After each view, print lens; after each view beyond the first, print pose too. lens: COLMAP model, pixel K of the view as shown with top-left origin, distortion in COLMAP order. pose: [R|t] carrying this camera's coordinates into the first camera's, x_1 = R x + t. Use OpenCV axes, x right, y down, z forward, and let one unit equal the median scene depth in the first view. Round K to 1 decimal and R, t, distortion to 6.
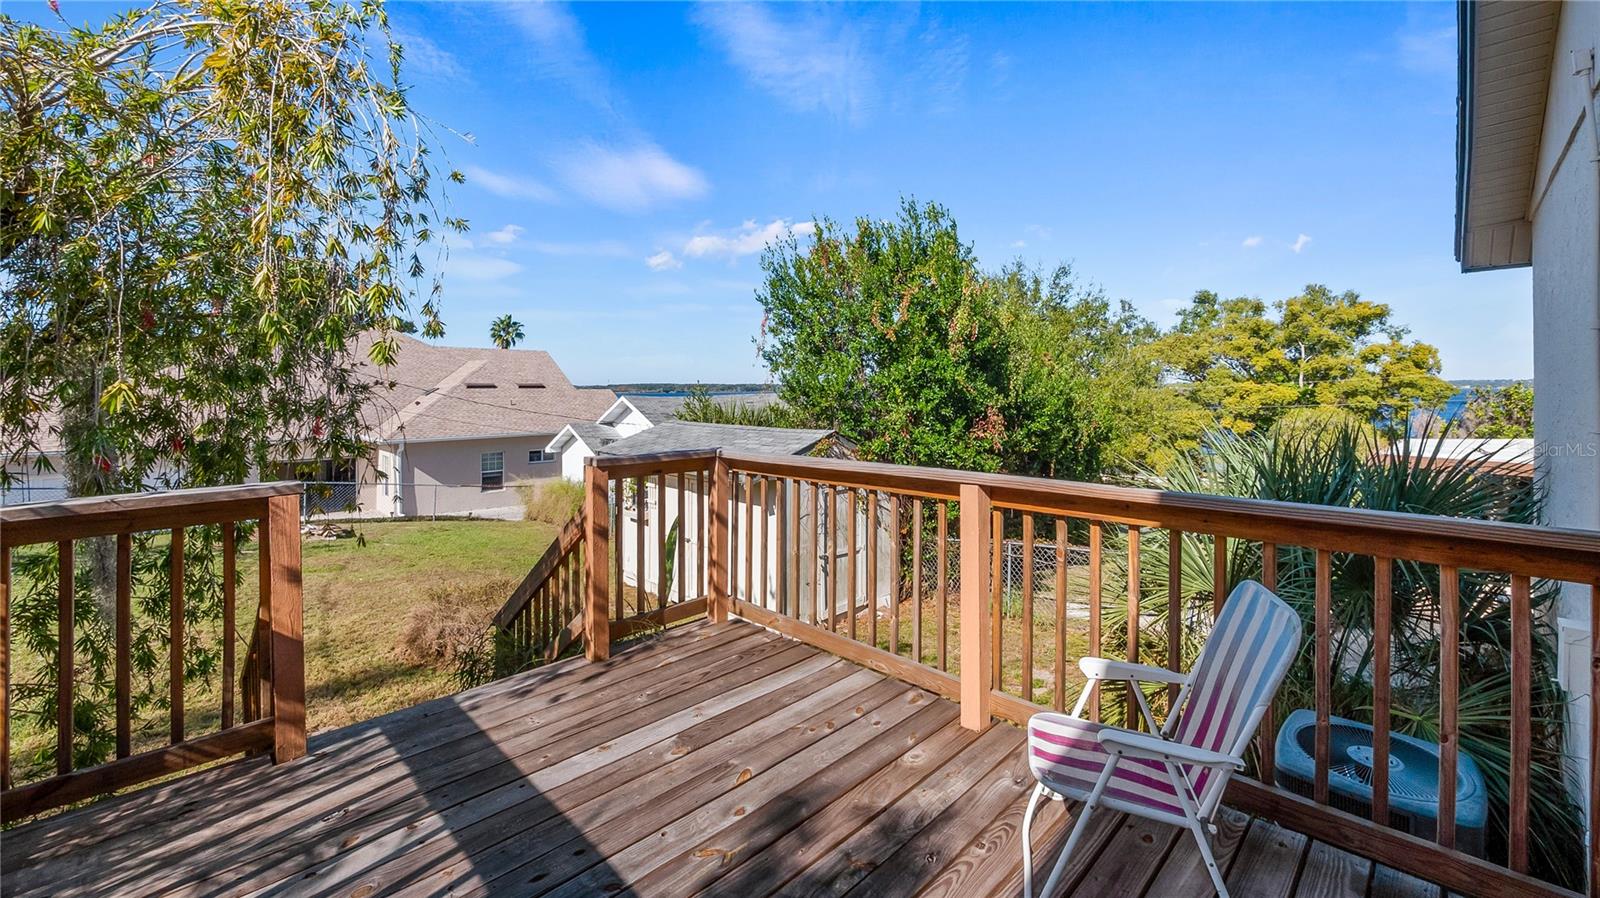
lens RADIAL K [[631.8, 0, 808.4], [0, 631.8, 417.1], [0, 0, 1]] dist [-0.007866, -0.000189]
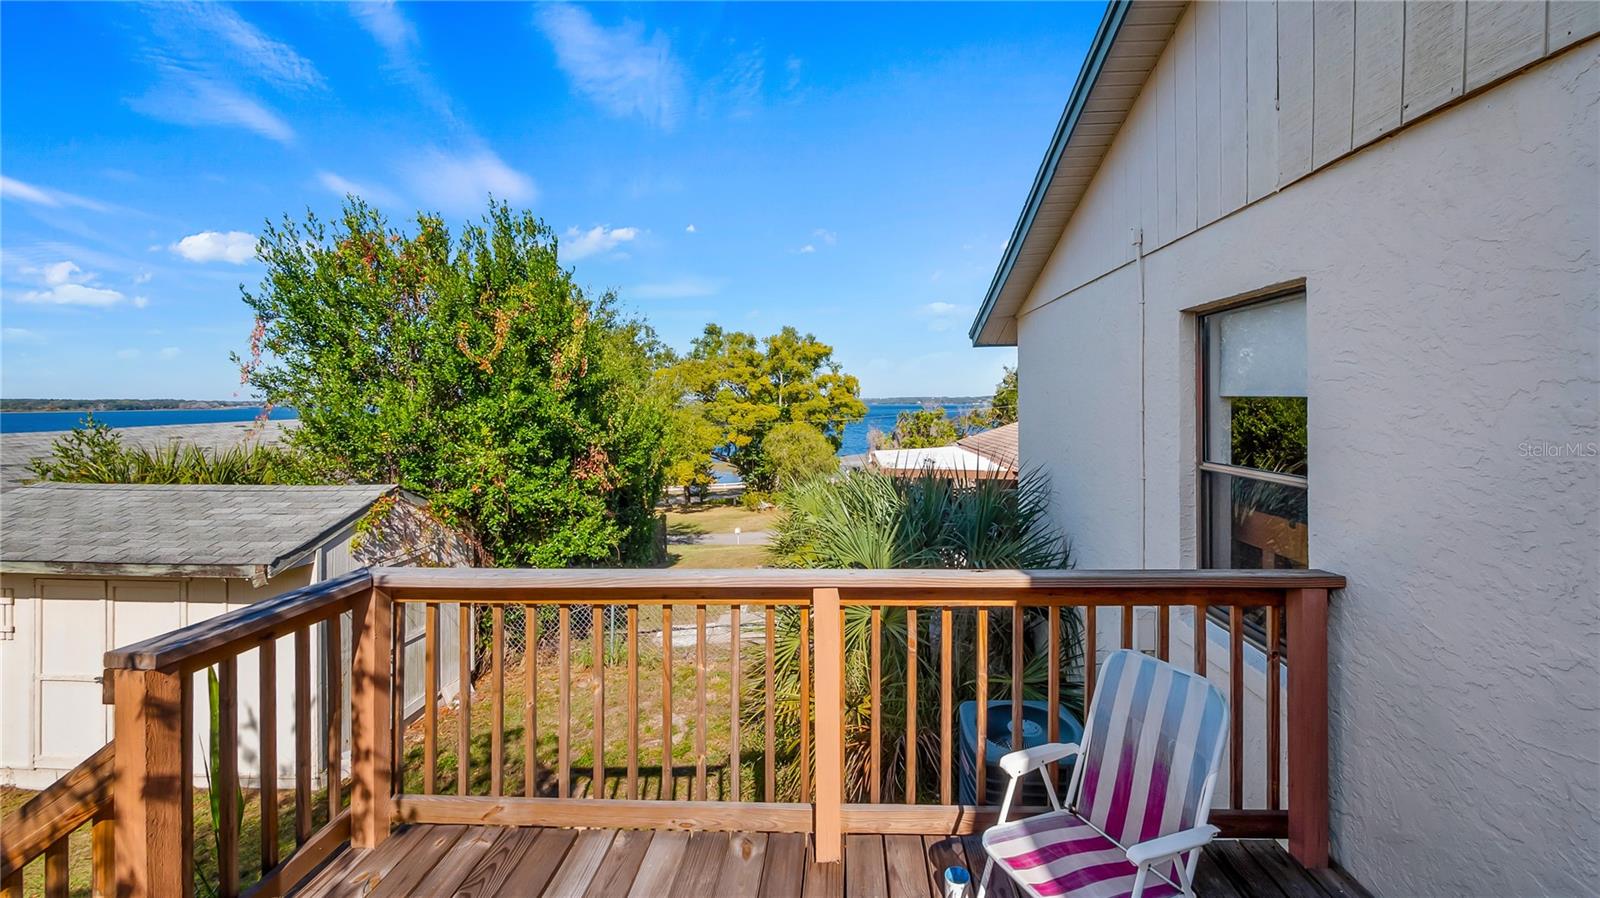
lens RADIAL K [[631.8, 0, 808.4], [0, 631.8, 417.1], [0, 0, 1]] dist [-0.007866, -0.000189]
pose [[0.739625, -0.014970, 0.672853, -0.080923], [0.031372, 0.999433, -0.012249, -0.028435], [-0.672288, 0.030168, 0.739675, 0.077726]]
